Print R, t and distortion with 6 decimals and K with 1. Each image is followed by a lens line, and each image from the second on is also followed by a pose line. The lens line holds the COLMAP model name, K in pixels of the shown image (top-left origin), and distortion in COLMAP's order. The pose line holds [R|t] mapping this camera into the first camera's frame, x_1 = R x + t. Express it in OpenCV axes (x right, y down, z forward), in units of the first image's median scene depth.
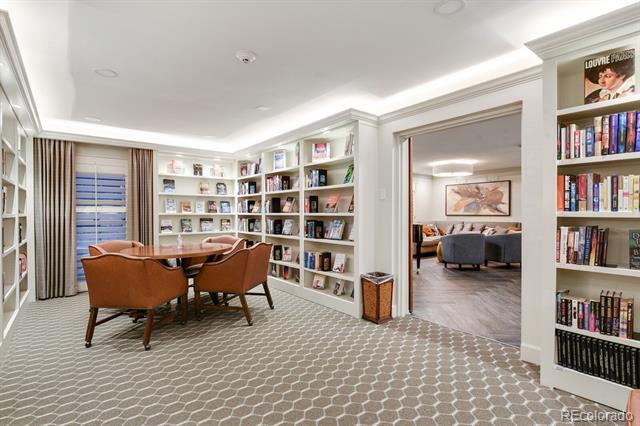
lens RADIAL K [[312.6, 0, 320.0], [0, 312.6, 213.0], [0, 0, 1]] dist [-0.000139, -0.000124]
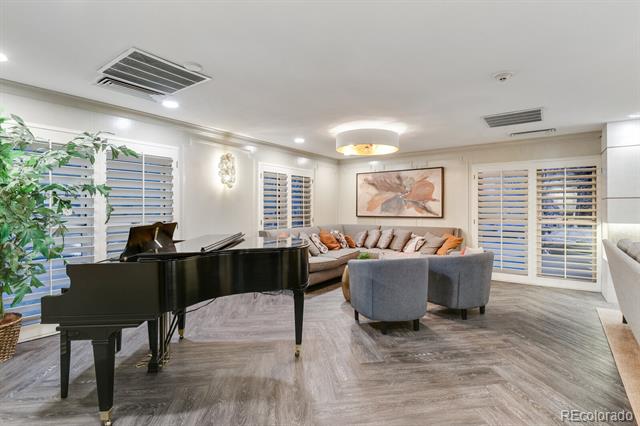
lens RADIAL K [[312.6, 0, 320.0], [0, 312.6, 213.0], [0, 0, 1]] dist [-0.000139, -0.000124]
pose [[0.964224, -0.001788, 0.265084, 0.153969], [-0.000668, 0.999958, 0.009175, -0.007884], [-0.265089, -0.009024, 0.964182, 0.386172]]
